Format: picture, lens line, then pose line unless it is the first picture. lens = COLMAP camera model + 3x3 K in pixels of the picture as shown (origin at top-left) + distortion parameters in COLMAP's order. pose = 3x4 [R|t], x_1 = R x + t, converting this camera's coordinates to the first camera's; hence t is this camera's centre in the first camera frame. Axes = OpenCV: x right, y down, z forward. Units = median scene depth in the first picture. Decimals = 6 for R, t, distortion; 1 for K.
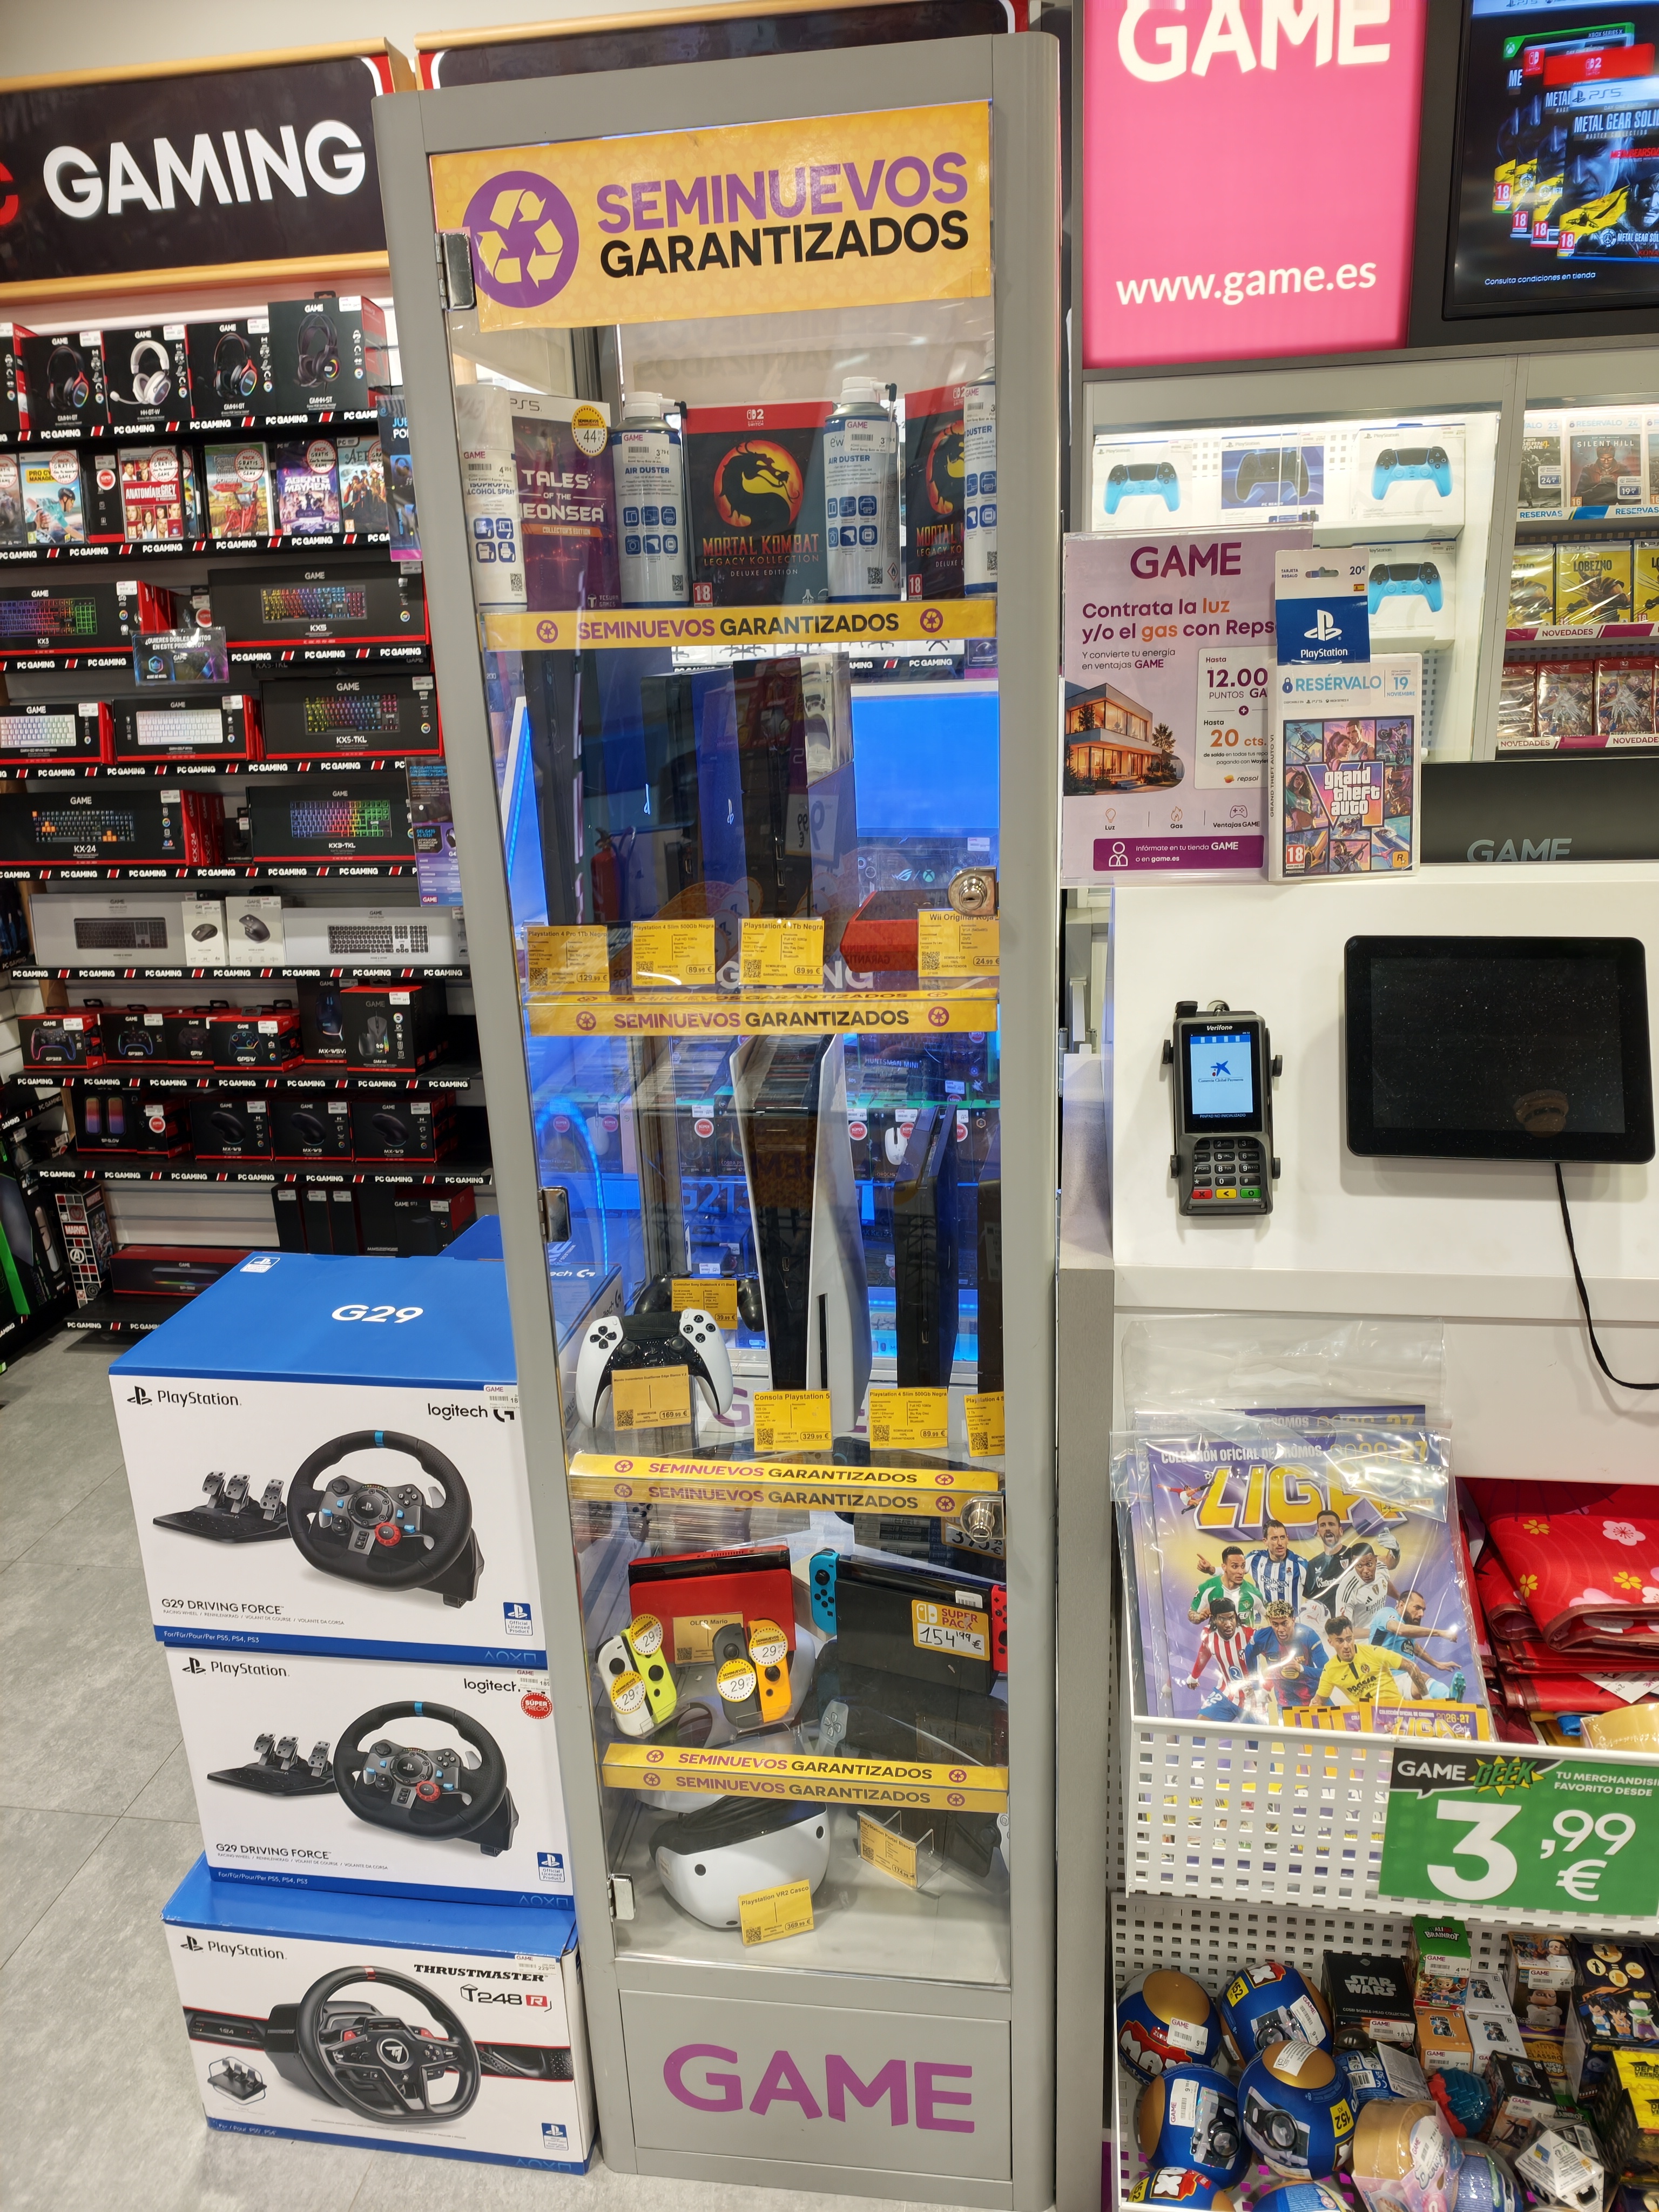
lens RADIAL K [[1557.2, 0, 829.5], [0, 1557.2, 1106.0], [0, 0, 1]] dist [0.035921, -0.061806]
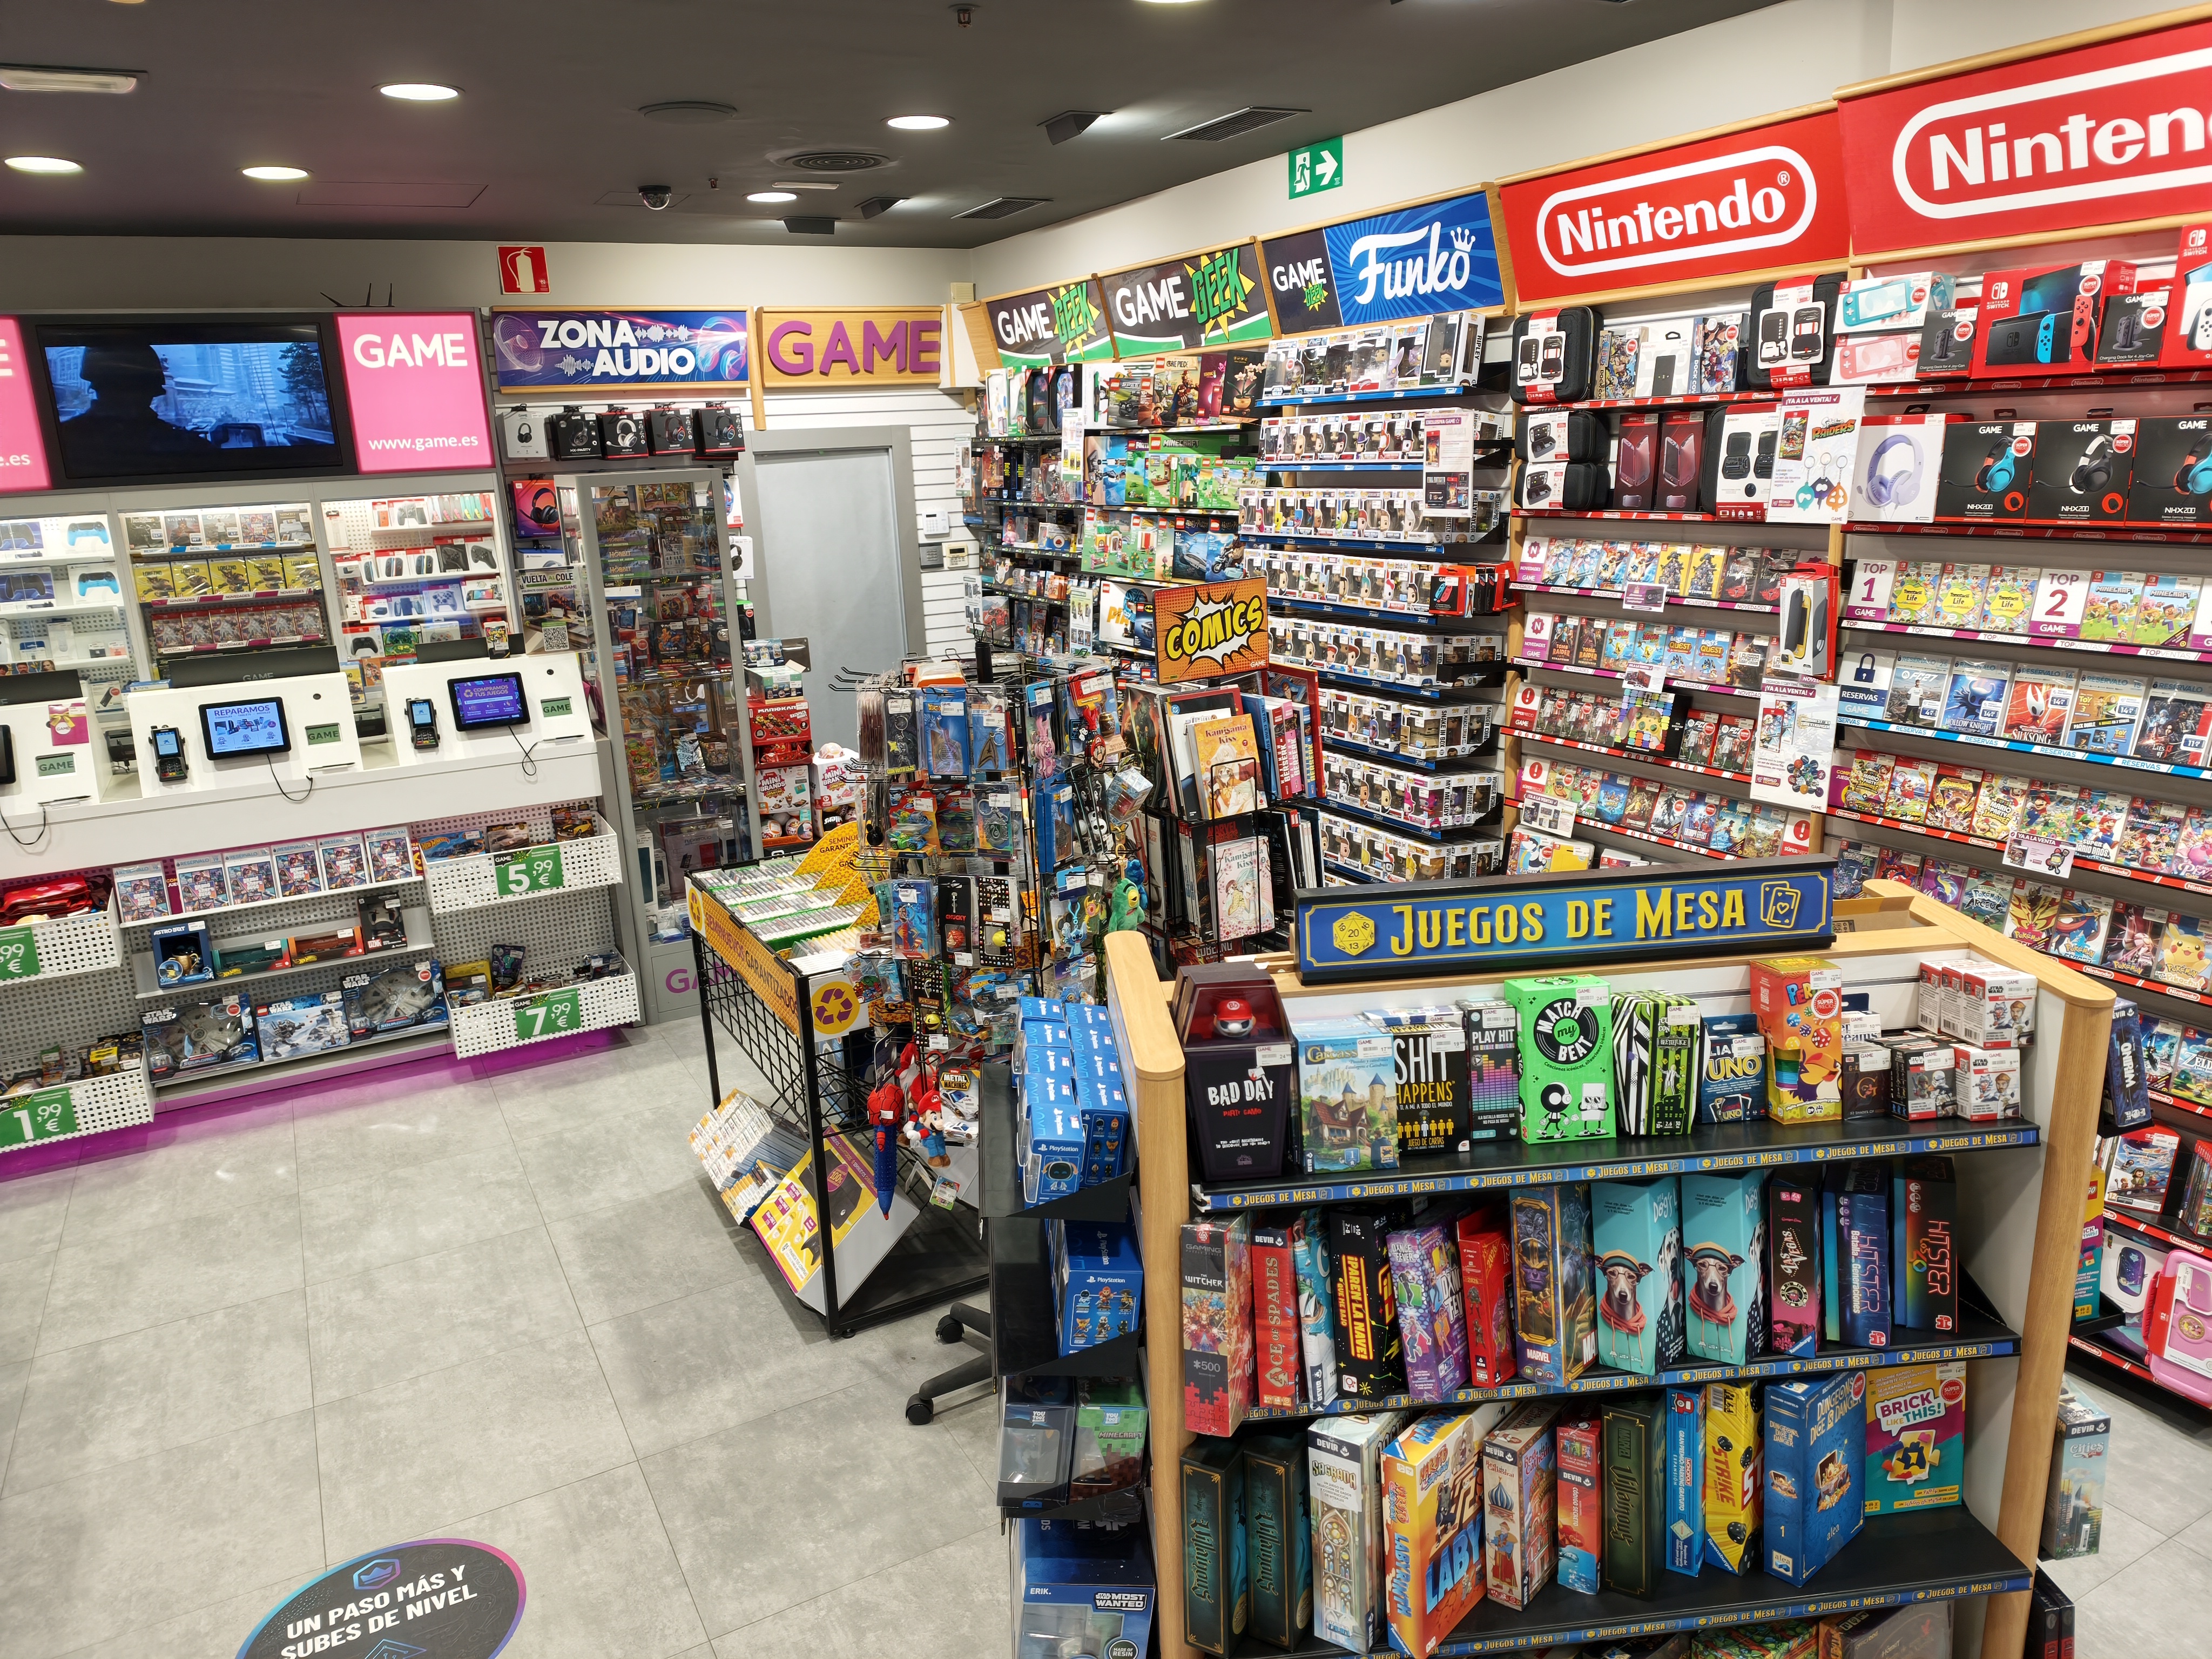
lens RADIAL K [[1539.9, 0, 1112.2], [0, 1539.9, 822.5], [0, 0, 1]] dist [0.041385, -0.058319]
pose [[0.797878, -0.144938, 0.585136, 0.168692], [0.191105, 0.981414, -0.017490, 0.271782], [-0.571726, 0.125778, 0.810746, -1.366822]]
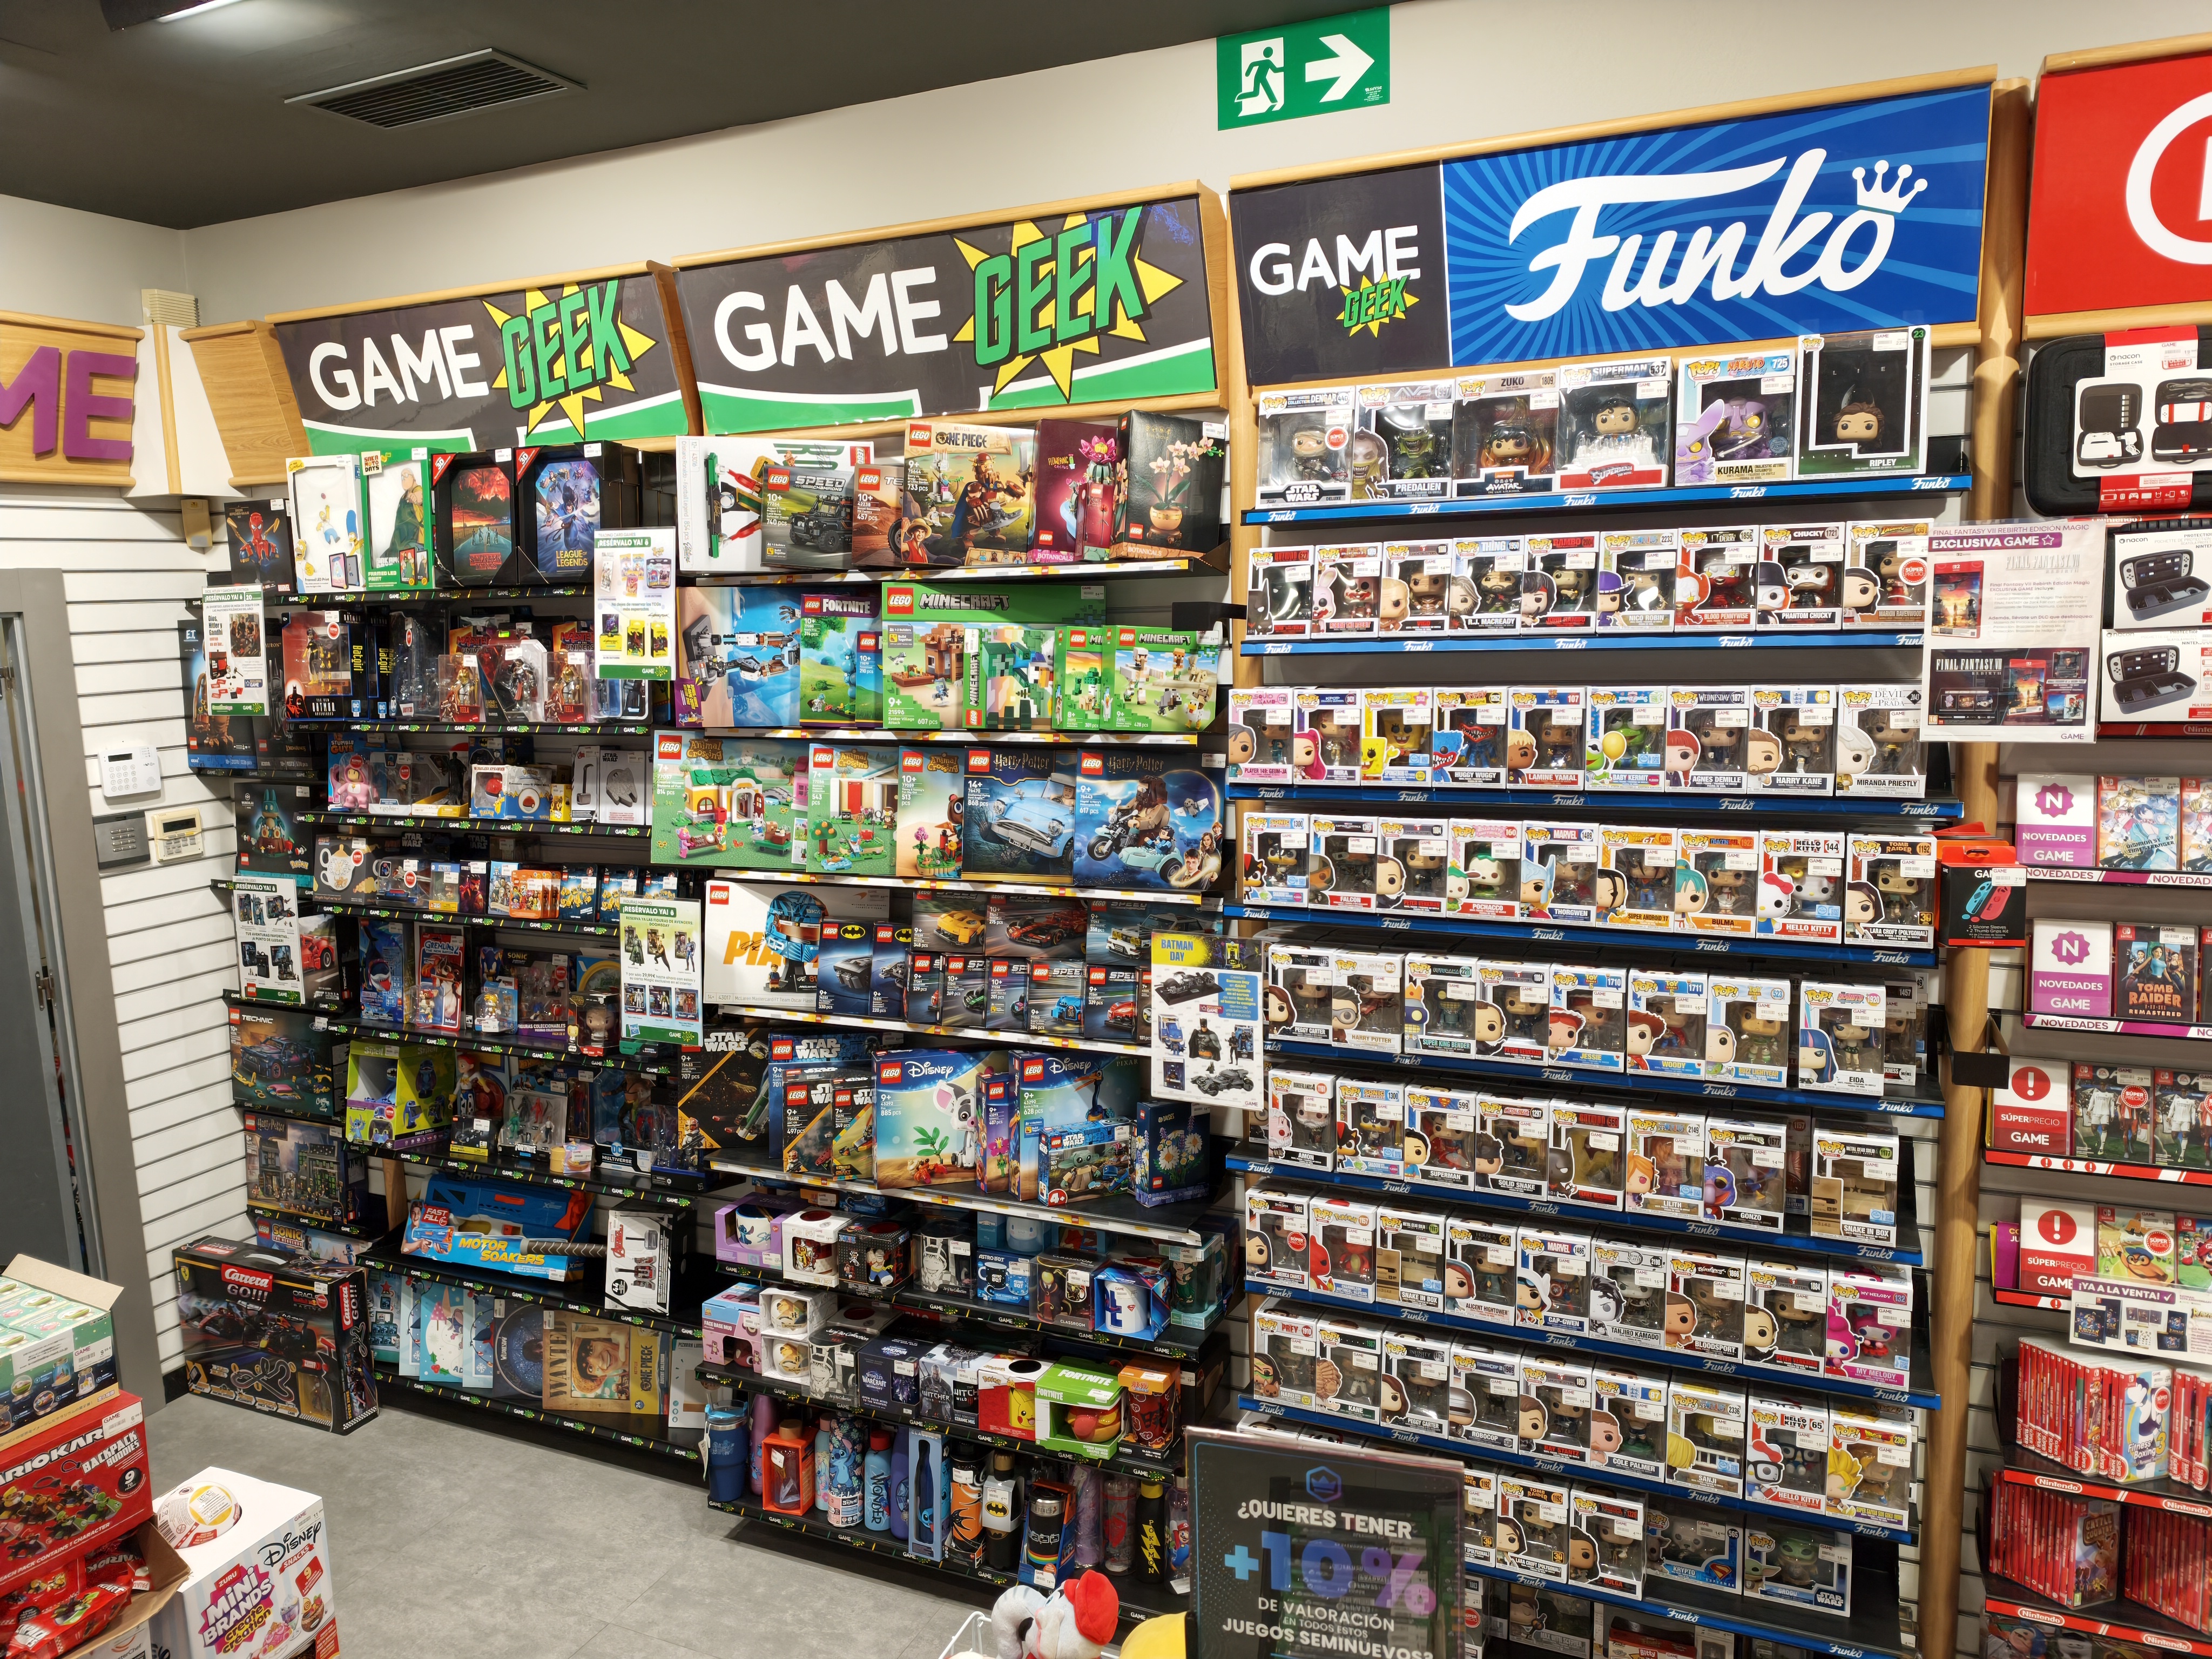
lens RADIAL K [[1524.1, 0, 1136.0], [0, 1524.1, 829.9], [0, 0, 1]] dist [0.035428, -0.050811]
pose [[0.274959, -0.109420, 0.955209, 0.554043], [0.297595, 0.954399, 0.023664, -0.060443], [-0.914240, 0.277759, 0.294984, -0.268166]]
